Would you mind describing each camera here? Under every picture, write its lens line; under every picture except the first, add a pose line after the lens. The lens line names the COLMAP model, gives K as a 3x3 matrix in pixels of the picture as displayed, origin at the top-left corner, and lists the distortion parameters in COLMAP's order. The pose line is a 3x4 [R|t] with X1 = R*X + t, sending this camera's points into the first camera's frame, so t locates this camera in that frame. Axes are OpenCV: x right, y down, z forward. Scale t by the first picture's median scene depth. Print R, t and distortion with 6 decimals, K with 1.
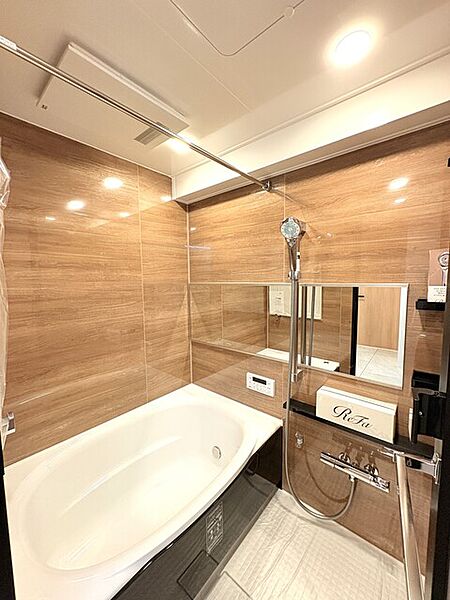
lens RADIAL K [[242.1, 0, 225.0], [0, 242.1, 300.0], [0, 0, 1]] dist [0.000747, 0.000265]
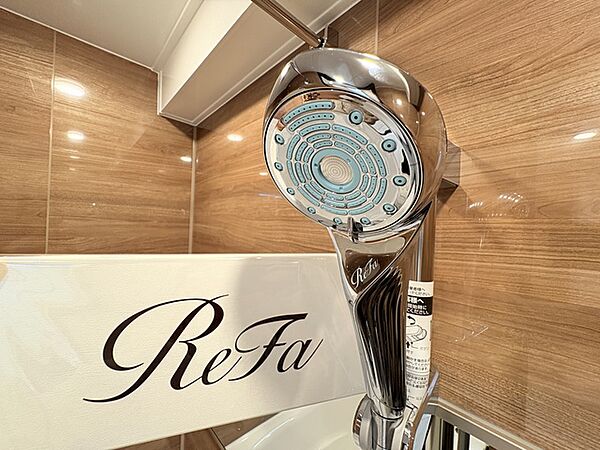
lens RADIAL K [[242.1, 0, 300.0], [0, 242.1, 225.0], [0, 0, 1]] dist [0.000747, 0.000265]
pose [[0.990378, 0.051613, -0.128403, 0.158450], [-0.062422, 0.994706, -0.081626, -0.158994], [0.123510, 0.088856, 0.988357, 0.552706]]
